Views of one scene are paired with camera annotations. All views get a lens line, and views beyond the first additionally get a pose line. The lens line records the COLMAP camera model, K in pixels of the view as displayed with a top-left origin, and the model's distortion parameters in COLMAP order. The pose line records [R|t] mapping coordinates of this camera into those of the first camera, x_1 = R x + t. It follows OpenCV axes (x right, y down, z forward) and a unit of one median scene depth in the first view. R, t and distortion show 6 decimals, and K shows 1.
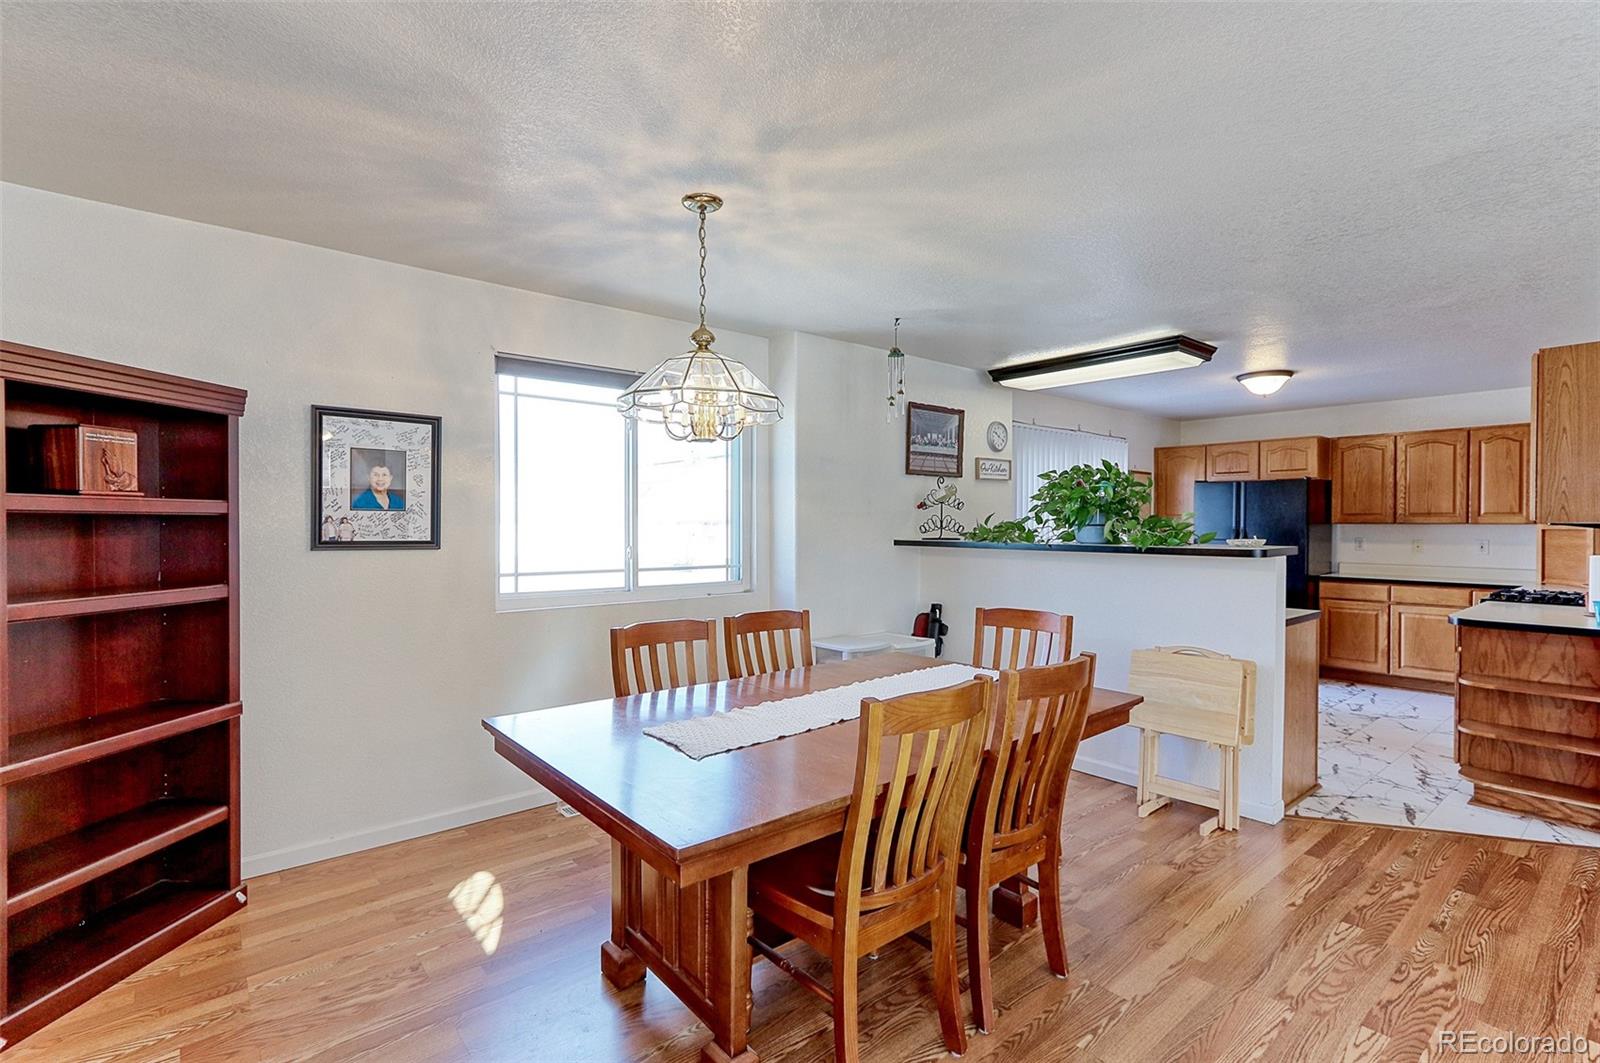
lens RADIAL K [[746.6, 0, 800.0], [0, 746.6, 531.5], [0, 0, 1]] dist [0.000962, 0.000100]
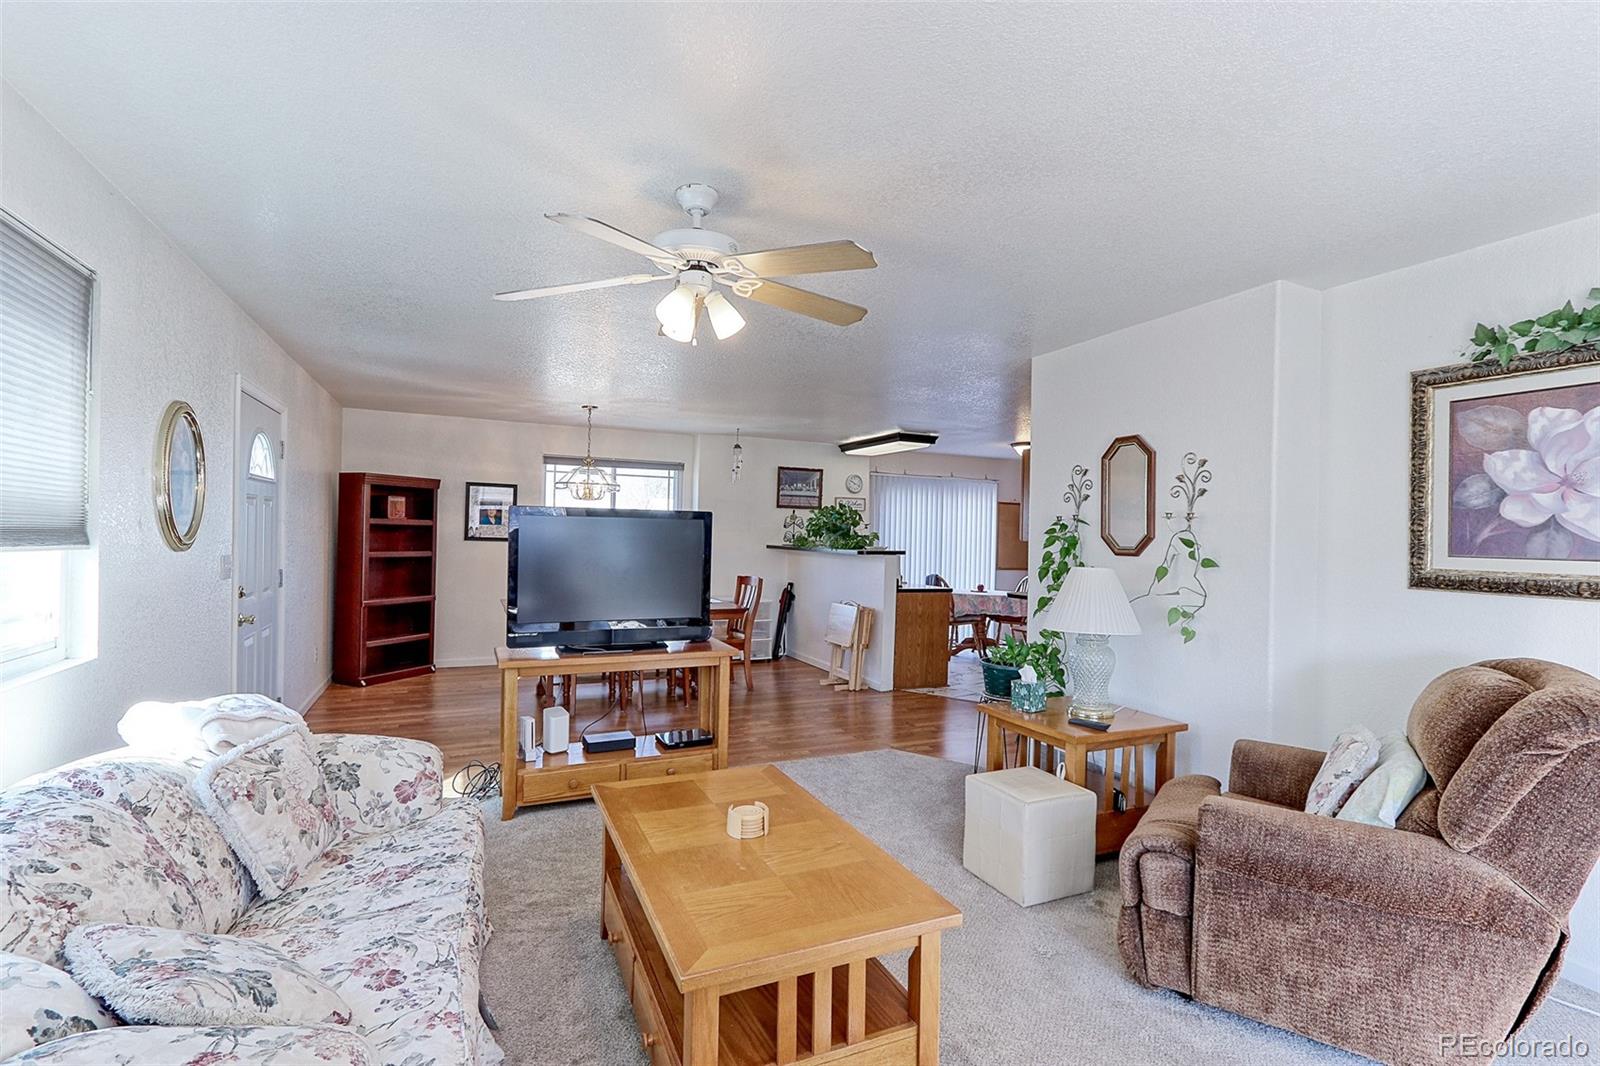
lens RADIAL K [[764.7, 0, 800.0], [0, 764.7, 533.0], [0, 0, 1]] dist [0.000685, 0.000199]
pose [[0.963863, 0.018492, -0.265758, 0.982780], [-0.023417, 0.999608, -0.015377, 0.011987], [0.265369, 0.021044, 0.963917, -1.033572]]
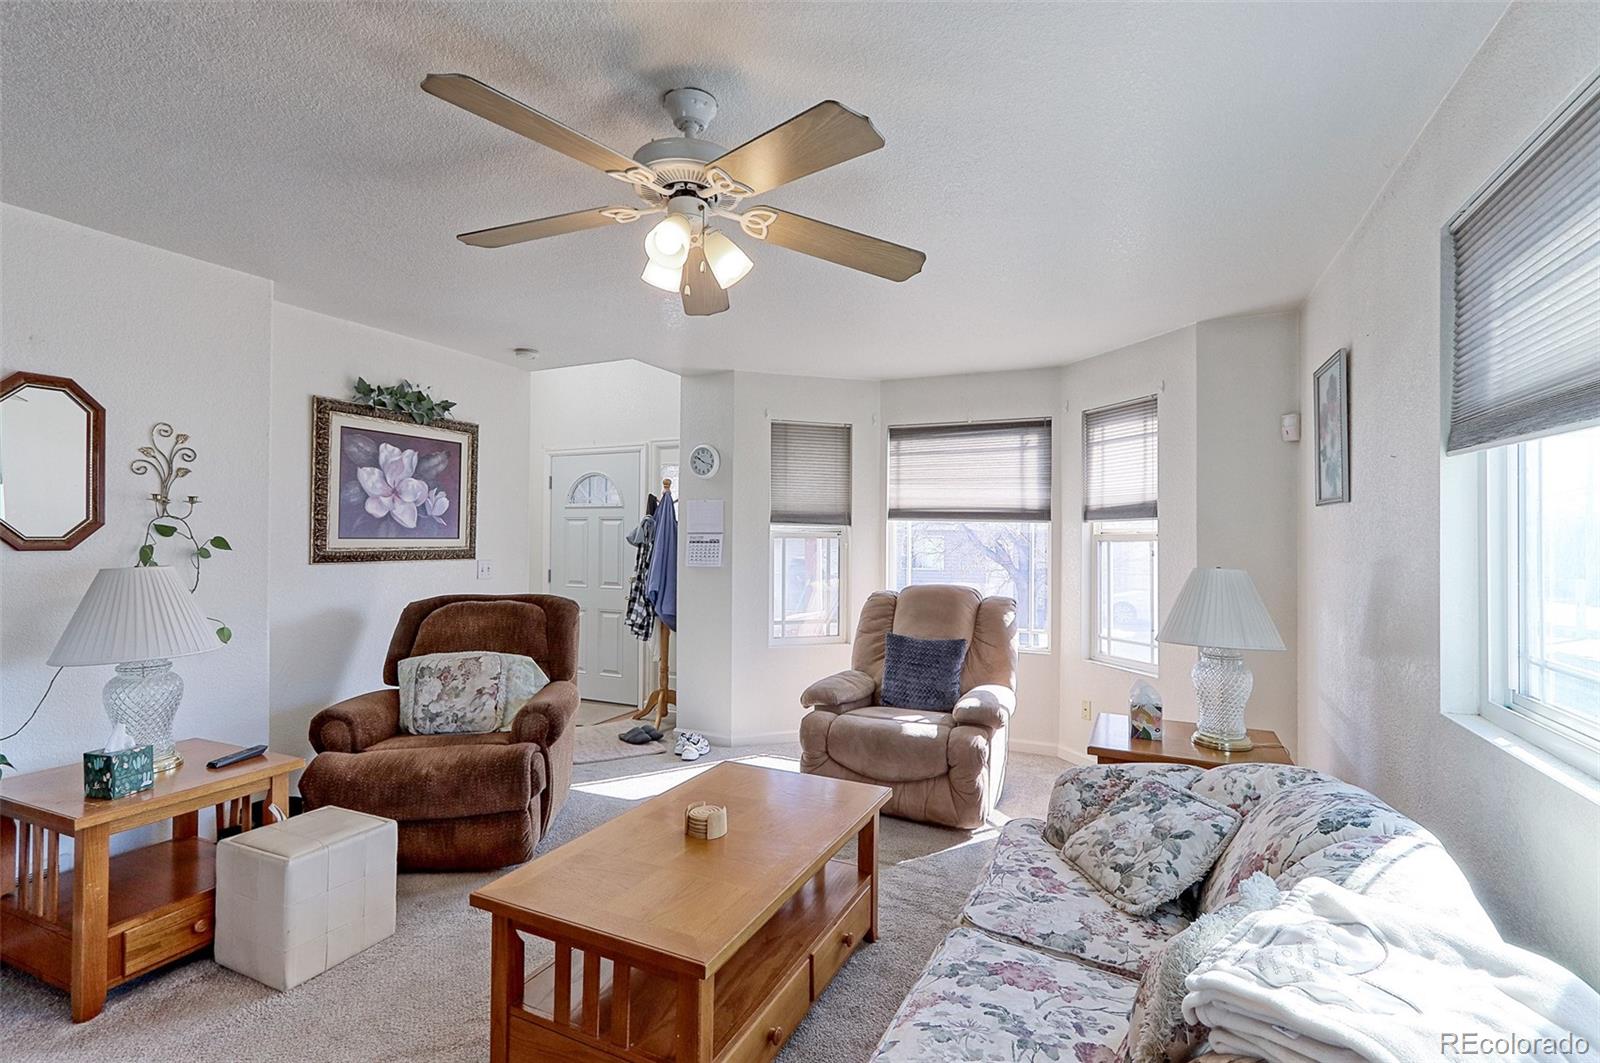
lens RADIAL K [[756.8, 0, 800.0], [0, 756.8, 531.5], [0, 0, 1]] dist [0.002310, 0.000332]
pose [[-0.448050, 0.004313, 0.893998, -1.777055], [0.005118, 0.999984, -0.002260, -0.012861], [-0.893994, 0.003563, -0.448065, 1.770764]]
